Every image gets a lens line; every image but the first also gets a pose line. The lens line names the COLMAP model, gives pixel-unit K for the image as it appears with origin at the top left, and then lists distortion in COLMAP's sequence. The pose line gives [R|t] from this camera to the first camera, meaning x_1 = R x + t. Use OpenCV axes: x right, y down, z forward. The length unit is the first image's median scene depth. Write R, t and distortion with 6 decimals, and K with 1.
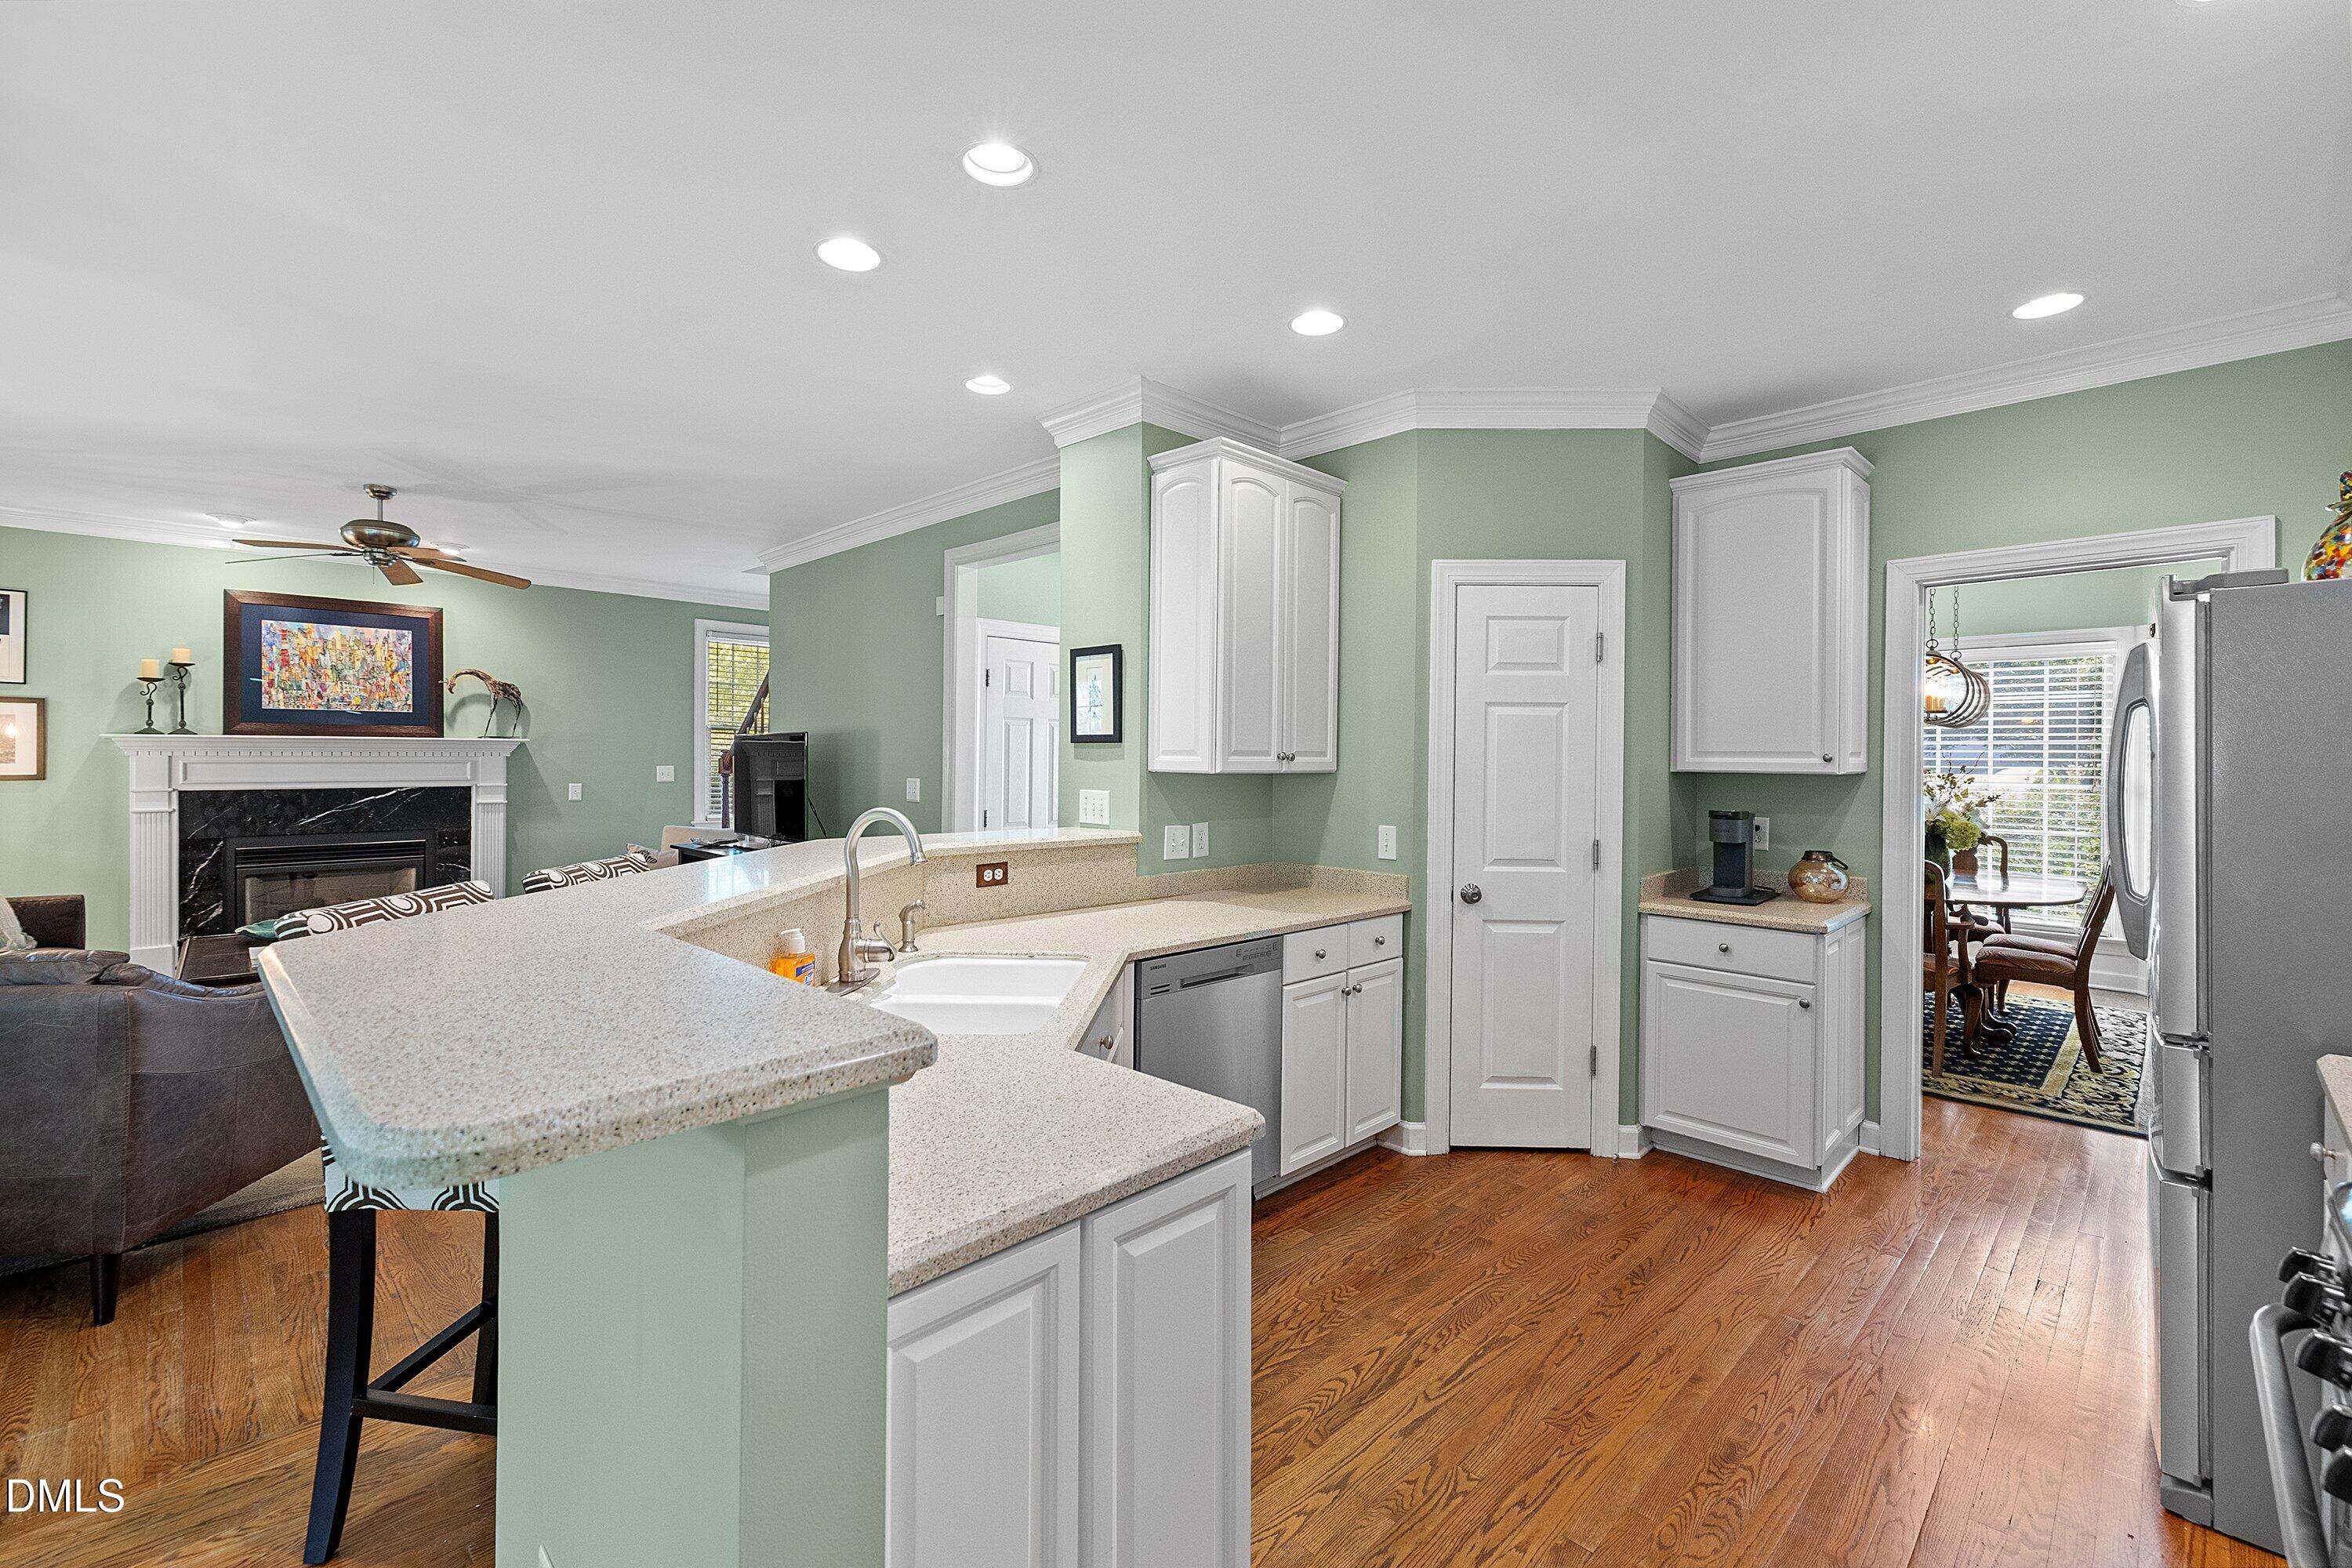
lens RADIAL K [[995.6, 0, 1184.5], [0, 995.6, 756.0], [0, 0, 1]] dist [-0.000631, 0.000429]
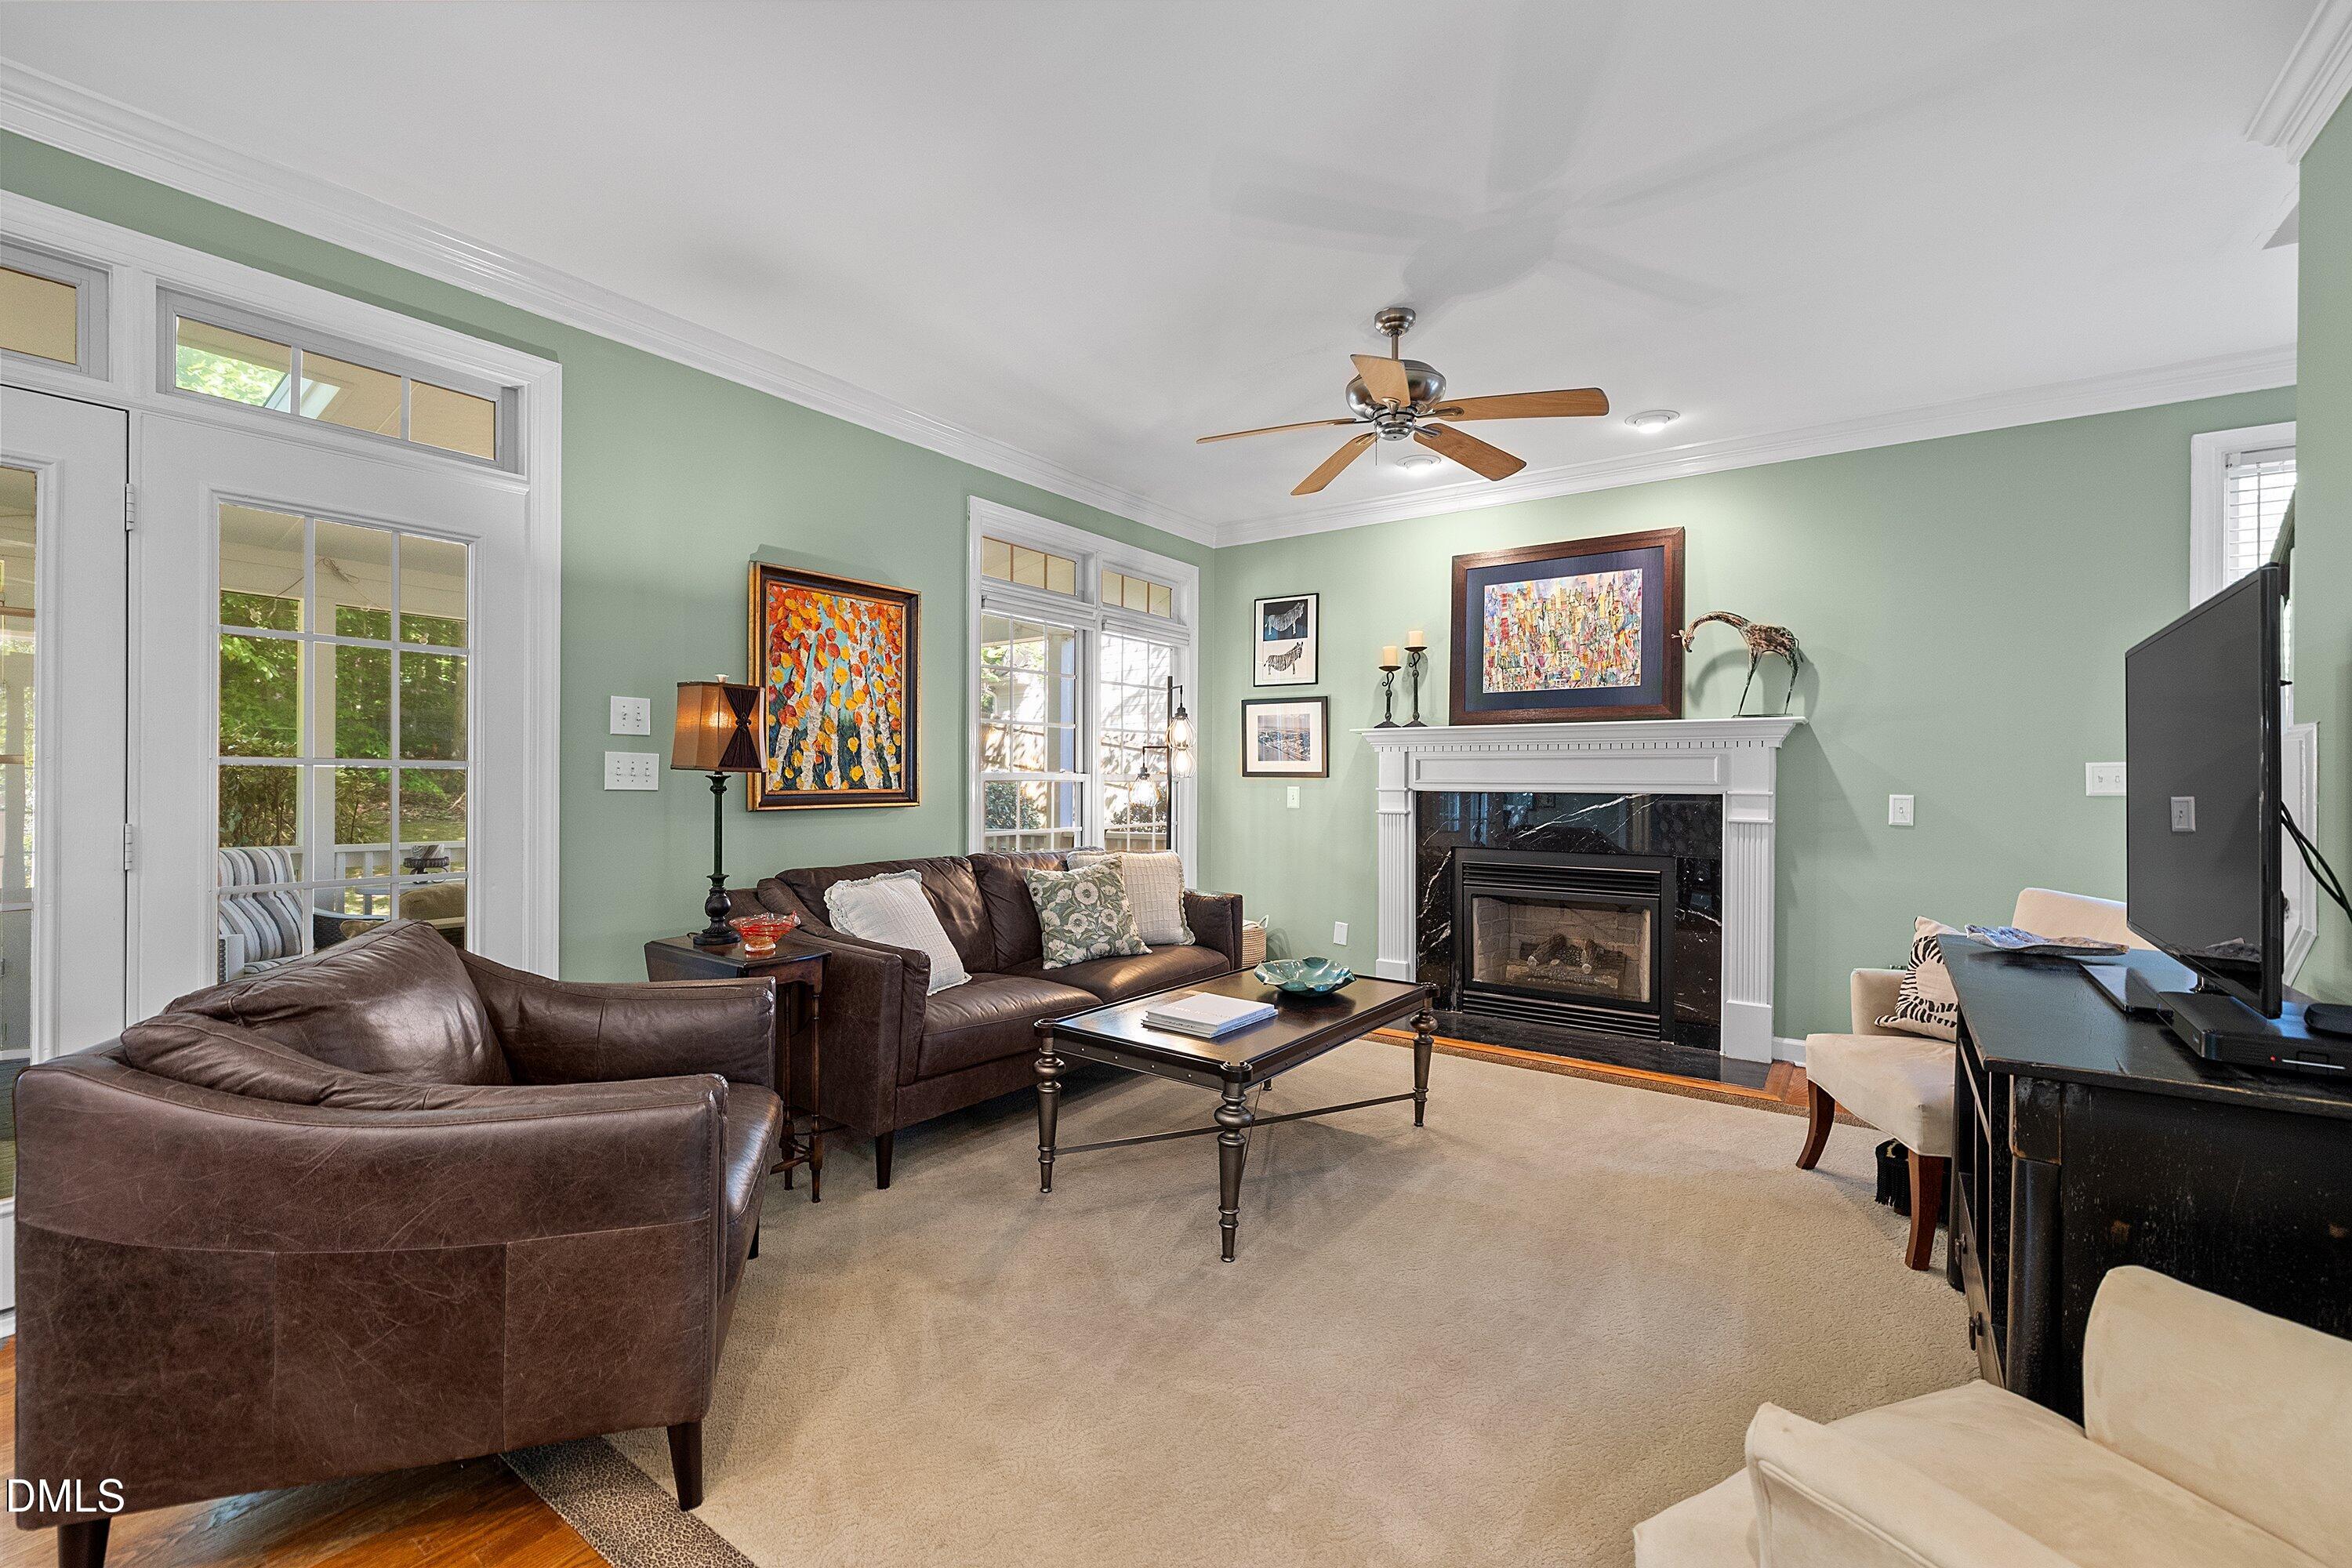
lens RADIAL K [[995.6, 0, 1179.6], [0, 995.6, 780.4], [0, 0, 1]] dist [-0.000631, 0.000429]
pose [[0.164226, -0.003410, -0.986417, -0.197001], [-0.004126, 0.999983, -0.004144, 0.035385], [0.986414, 0.004750, 0.164209, 0.765959]]
